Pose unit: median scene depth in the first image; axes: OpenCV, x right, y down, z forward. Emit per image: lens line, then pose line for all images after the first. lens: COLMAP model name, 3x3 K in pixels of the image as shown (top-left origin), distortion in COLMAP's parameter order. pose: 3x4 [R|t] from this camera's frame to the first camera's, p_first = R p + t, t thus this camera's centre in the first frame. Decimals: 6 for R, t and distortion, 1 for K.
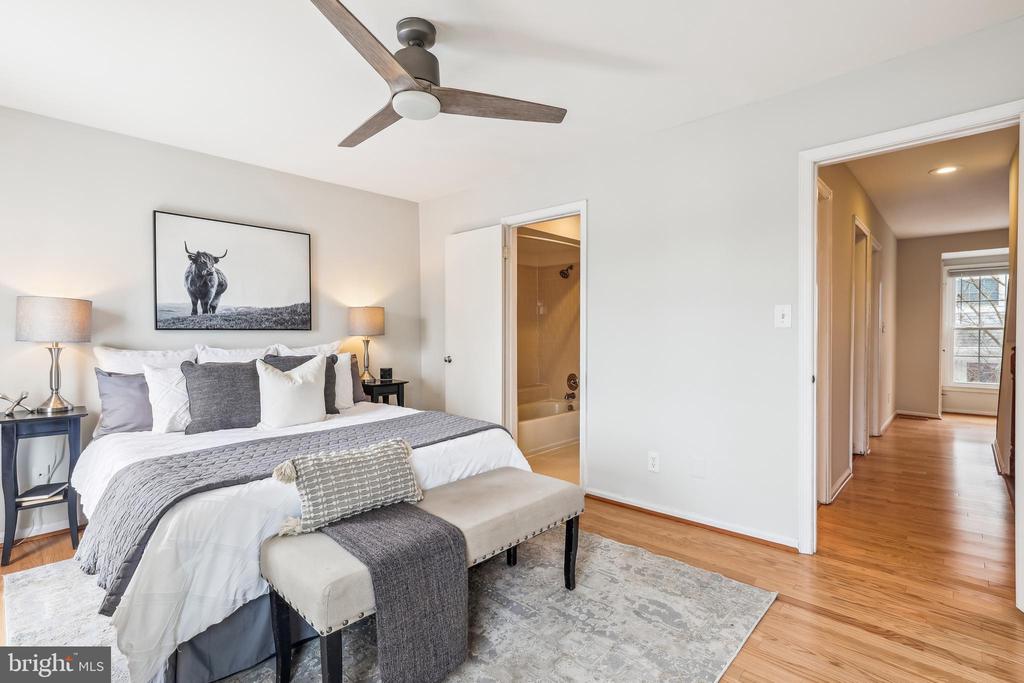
lens RADIAL K [[476.1, 0, 507.1], [0, 476.1, 345.2], [0, 0, 1]] dist [-0.002660, 0.003686]
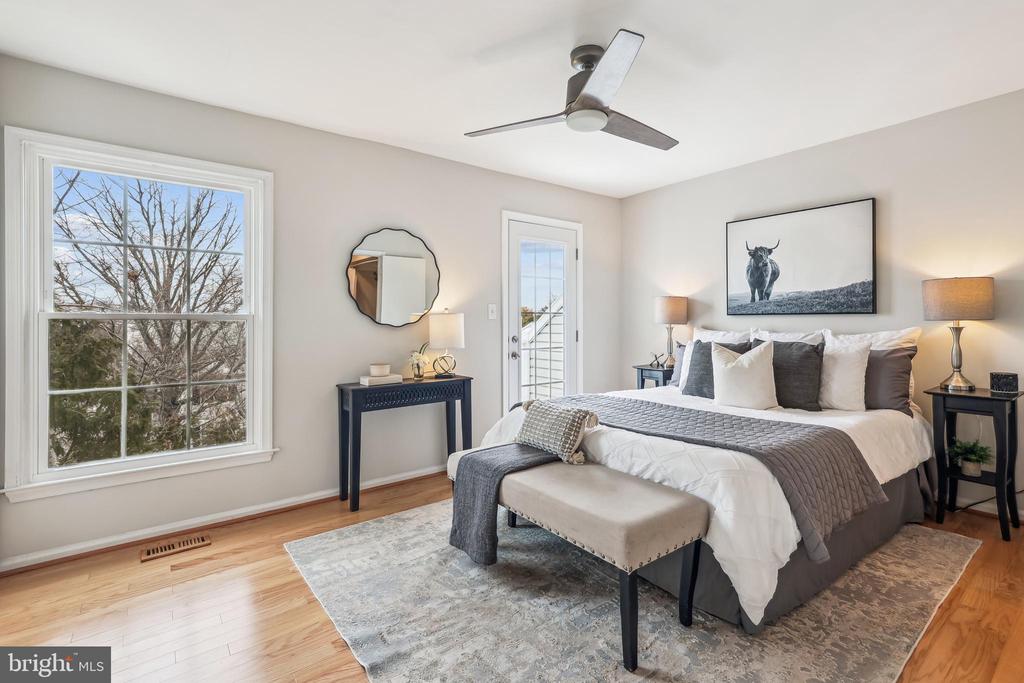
lens RADIAL K [[476.1, 0, 521.8], [0, 476.1, 315.3], [0, 0, 1]] dist [-0.002660, 0.003686]
pose [[-0.131348, -0.001069, -0.991336, 0.562051], [-0.014191, 0.999899, 0.000802, -0.023459], [0.991235, 0.014173, -0.131350, 0.577497]]
